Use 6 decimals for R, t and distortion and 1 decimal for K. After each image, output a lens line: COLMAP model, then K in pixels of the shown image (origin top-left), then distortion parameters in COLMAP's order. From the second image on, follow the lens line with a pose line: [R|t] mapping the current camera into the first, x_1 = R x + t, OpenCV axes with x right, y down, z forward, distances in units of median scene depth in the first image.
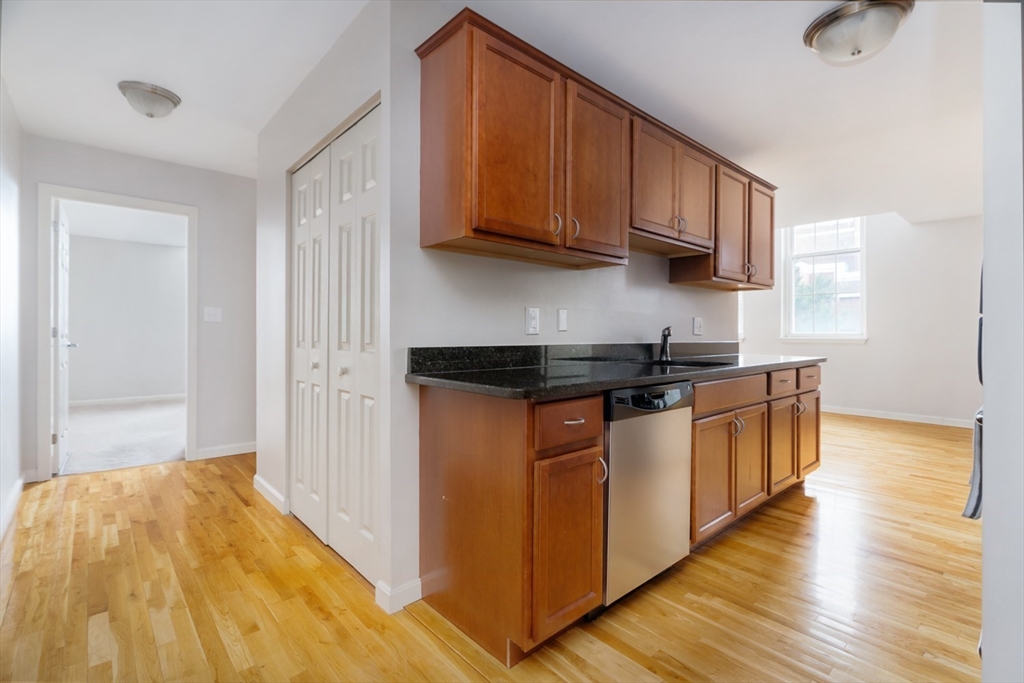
lens RADIAL K [[473.7, 0, 510.3], [0, 473.7, 335.6], [0, 0, 1]] dist [0.000839, 0.001033]
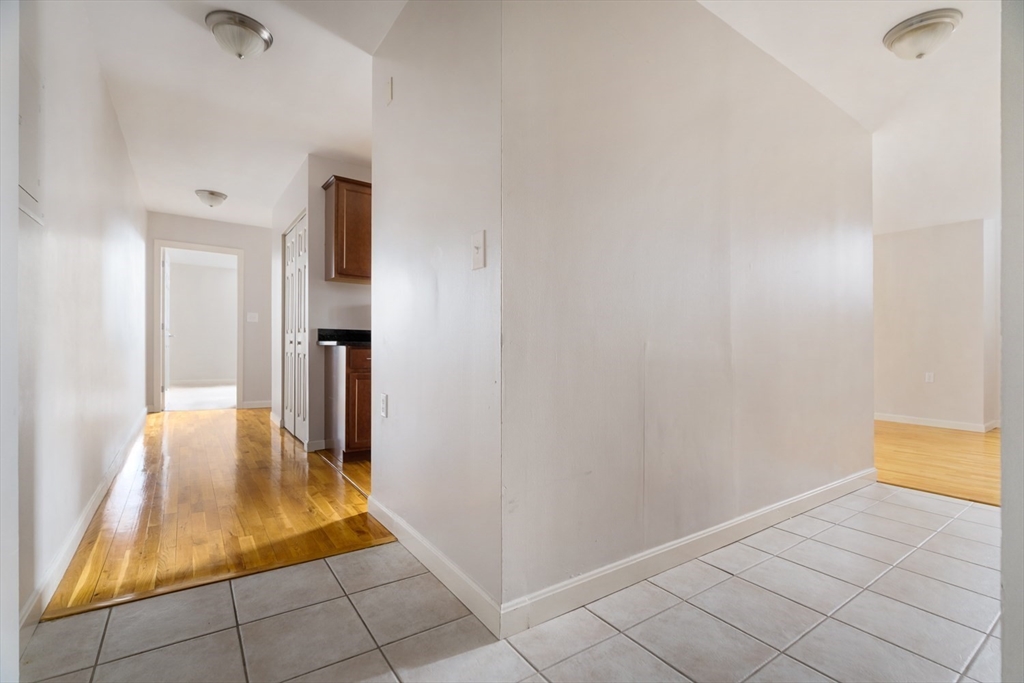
lens RADIAL K [[473.7, 0, 512.3], [0, 473.7, 351.4], [0, 0, 1]] dist [0.000839, 0.001033]
pose [[0.992742, 0.010926, -0.119769, 0.502207], [-0.009250, 0.999851, 0.014543, 0.046277], [0.119910, -0.013329, 0.992695, -0.553009]]
